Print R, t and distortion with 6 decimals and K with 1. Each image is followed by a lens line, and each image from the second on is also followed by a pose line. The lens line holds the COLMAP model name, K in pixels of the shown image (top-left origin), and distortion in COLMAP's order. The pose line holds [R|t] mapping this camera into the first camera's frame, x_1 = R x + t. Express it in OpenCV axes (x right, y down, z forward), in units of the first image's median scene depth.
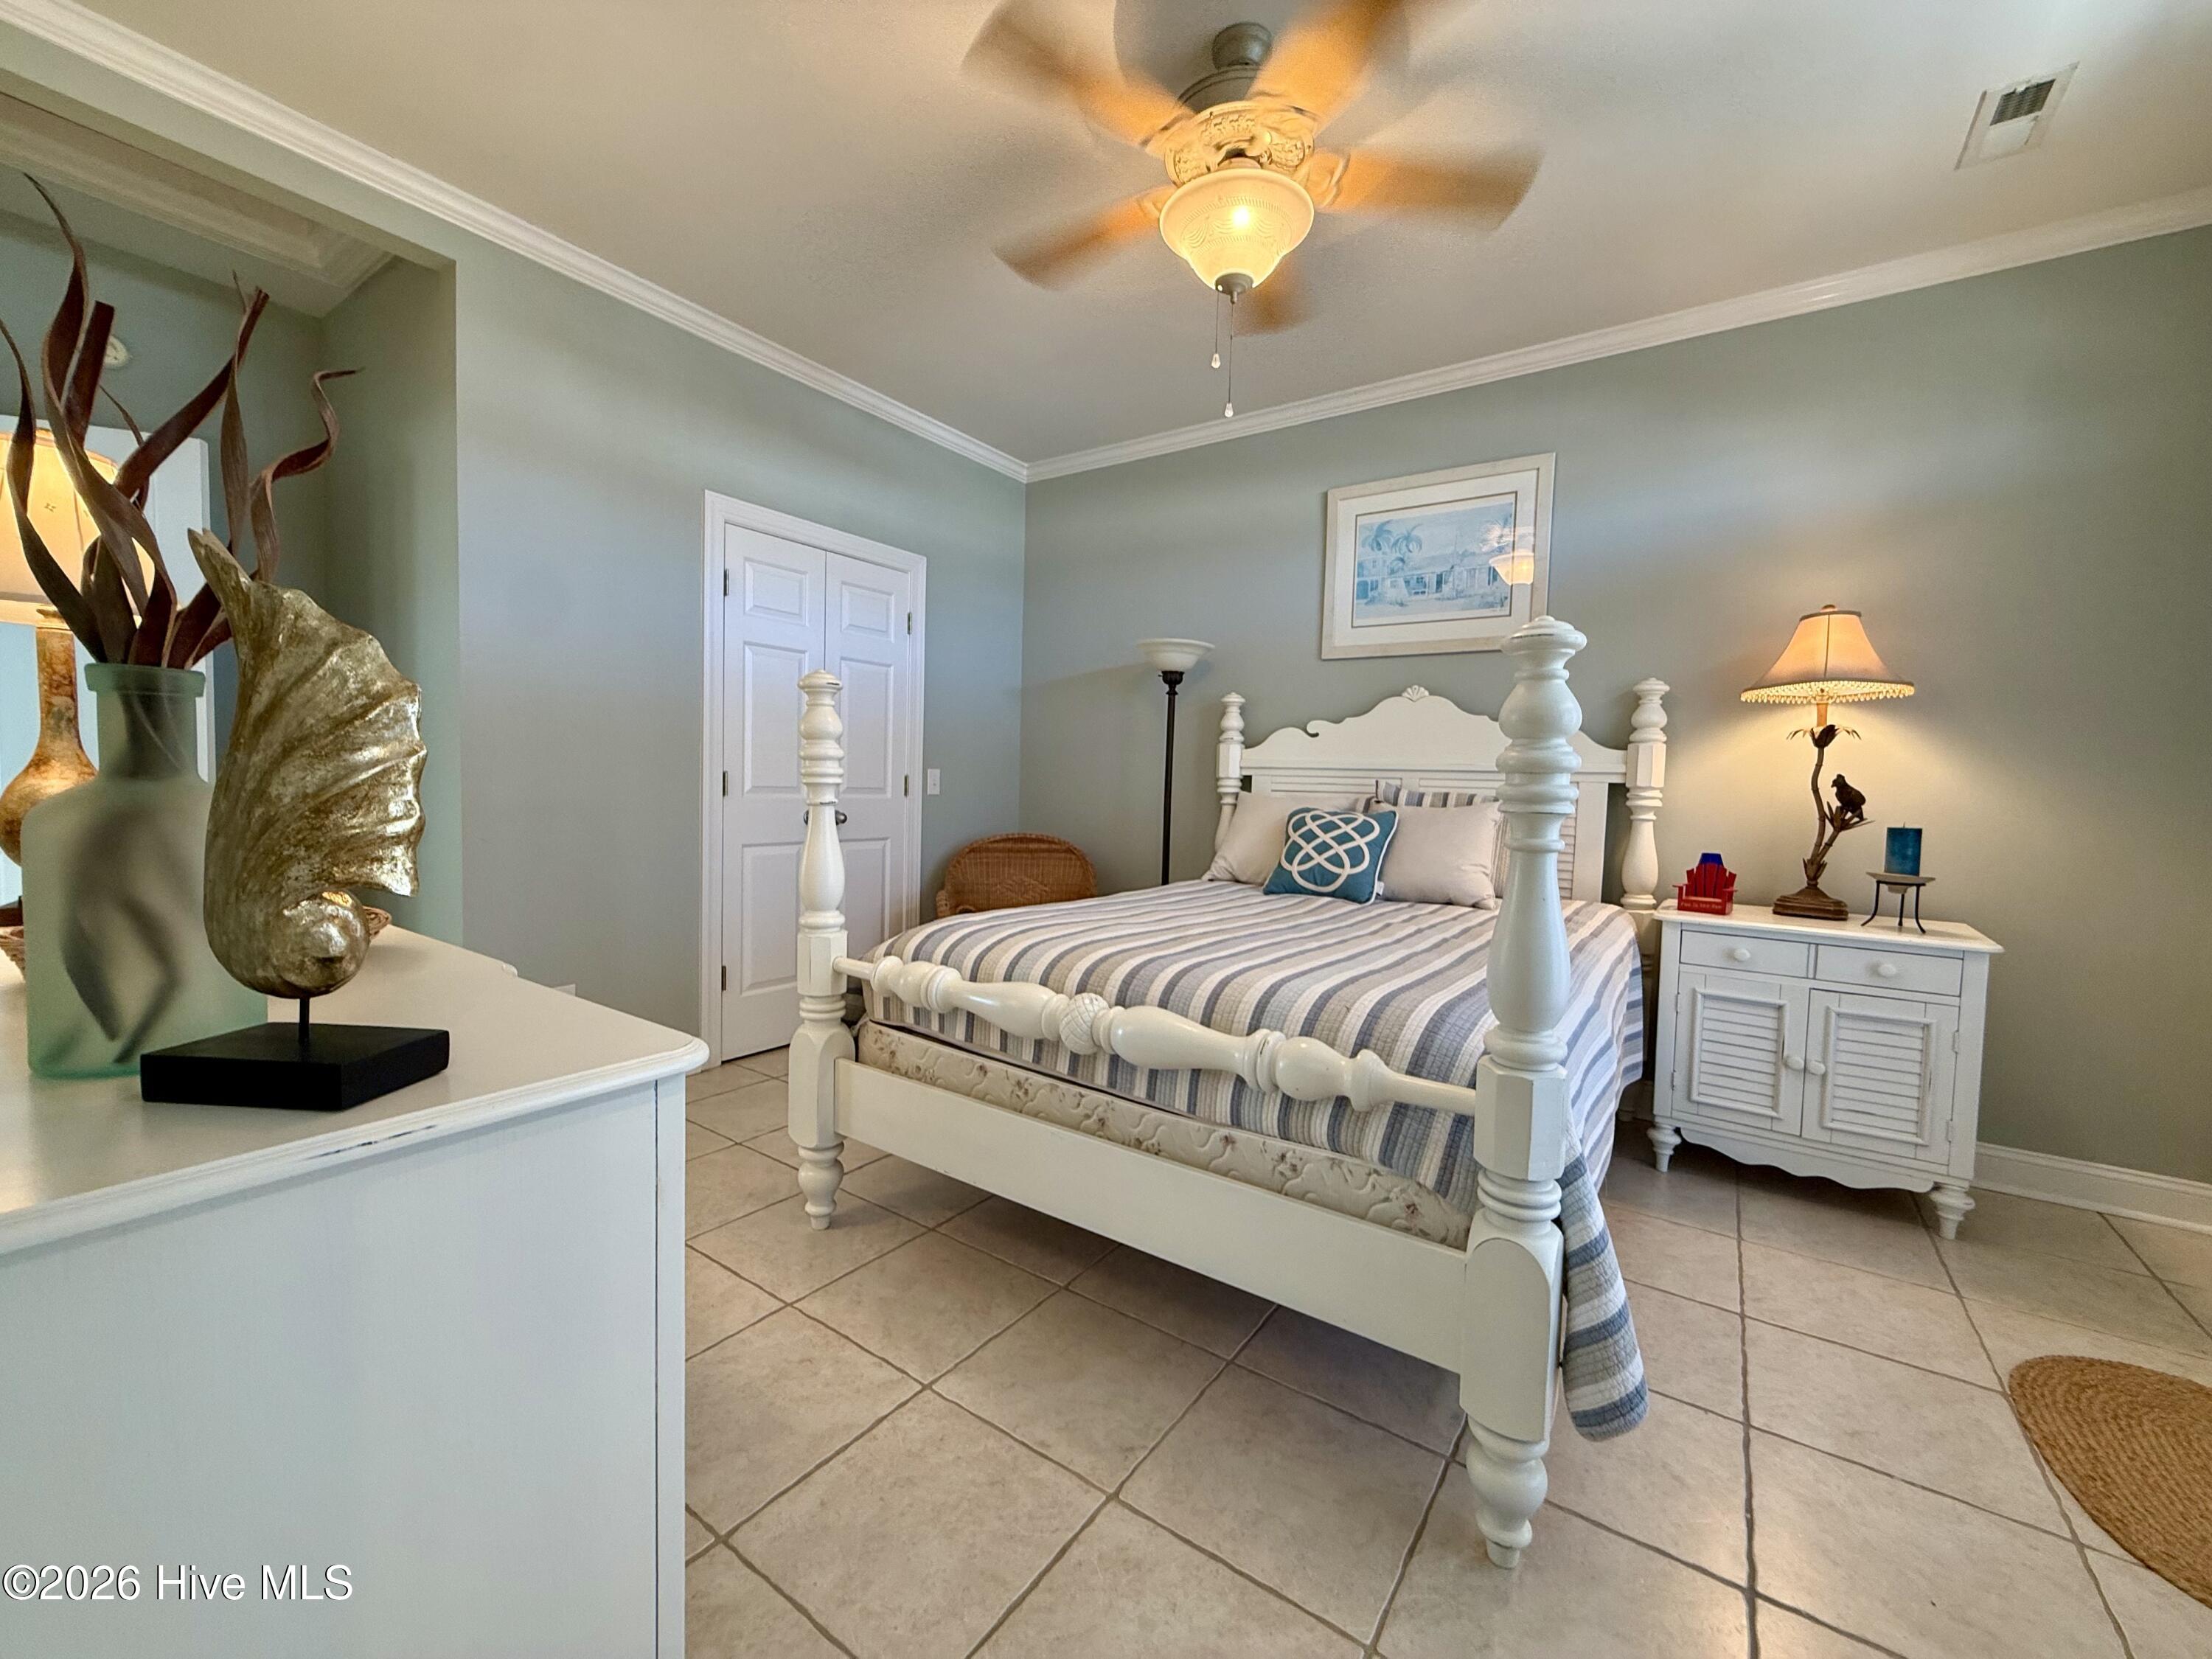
lens RADIAL K [[885.3, 0, 1100.2], [0, 885.3, 827.1], [0, 0, 1]] dist [-0.001238, 0.000406]
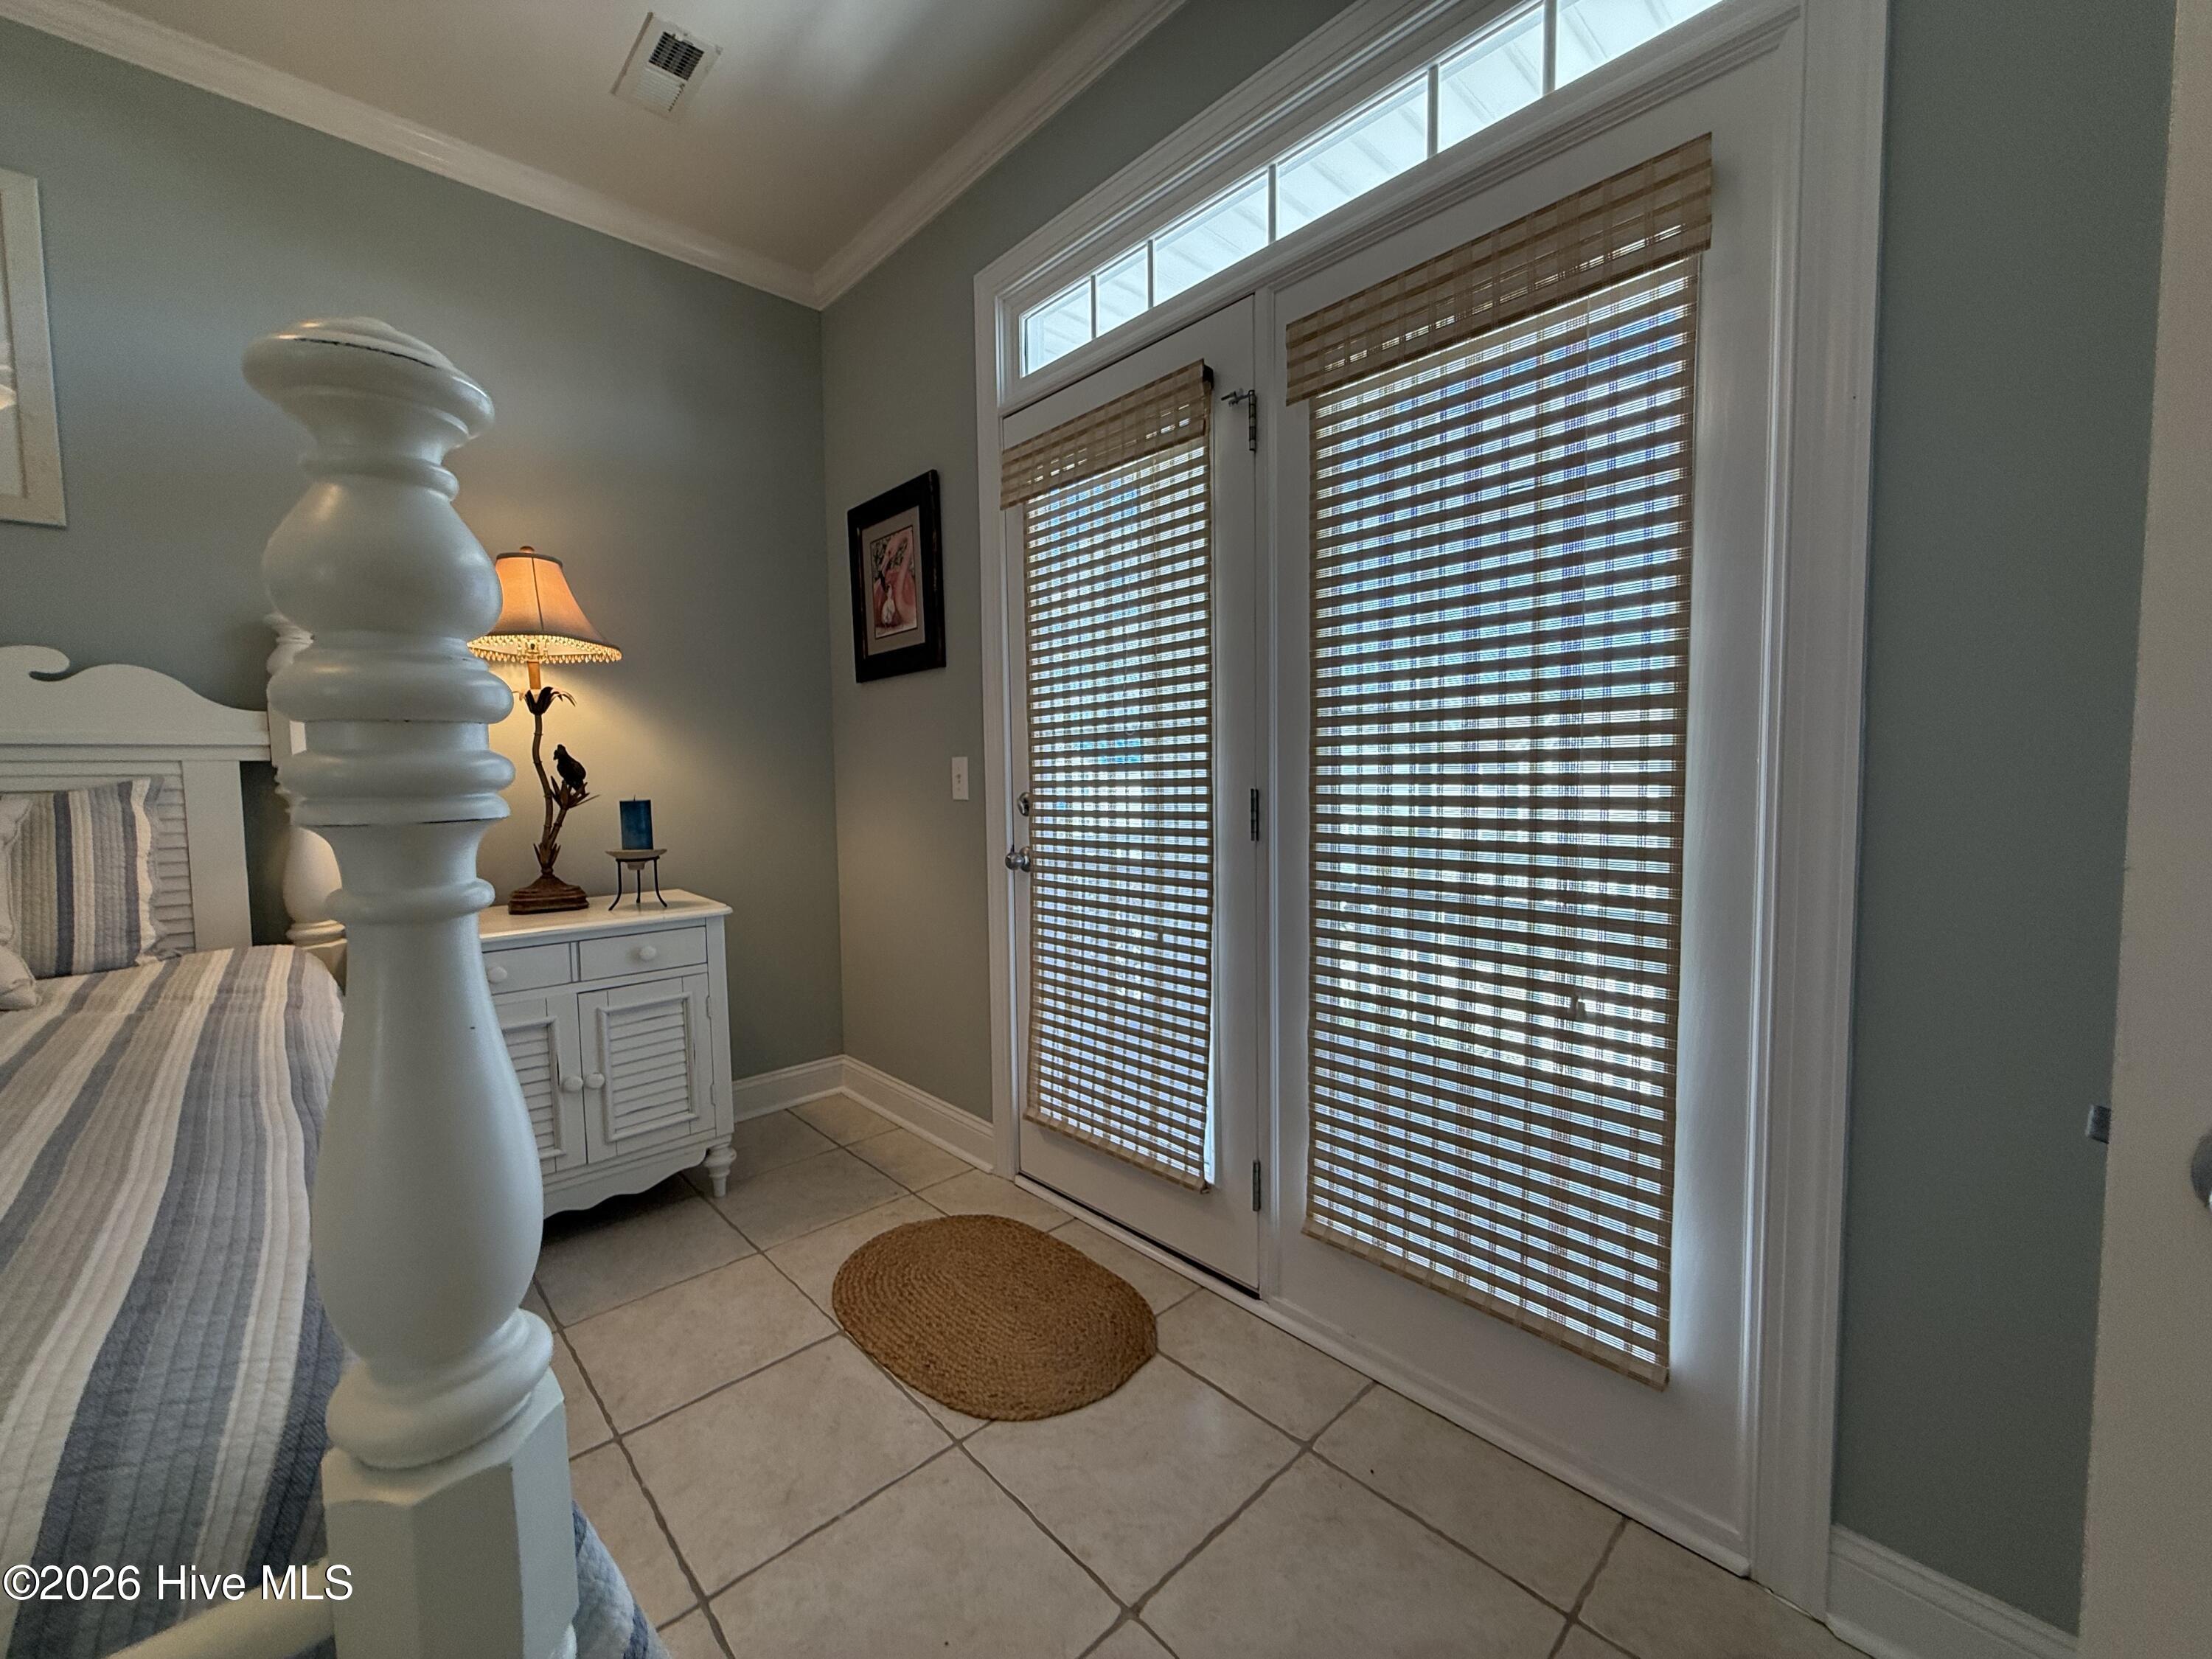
lens RADIAL K [[885.3, 0, 1101.0], [0, 885.3, 828.5], [0, 0, 1]] dist [-0.001238, 0.000406]
pose [[0.204284, -0.095390, 0.974253, 0.082144], [0.070200, 0.994106, 0.082614, -0.012321], [-0.976391, 0.051516, 0.209777, 0.307743]]
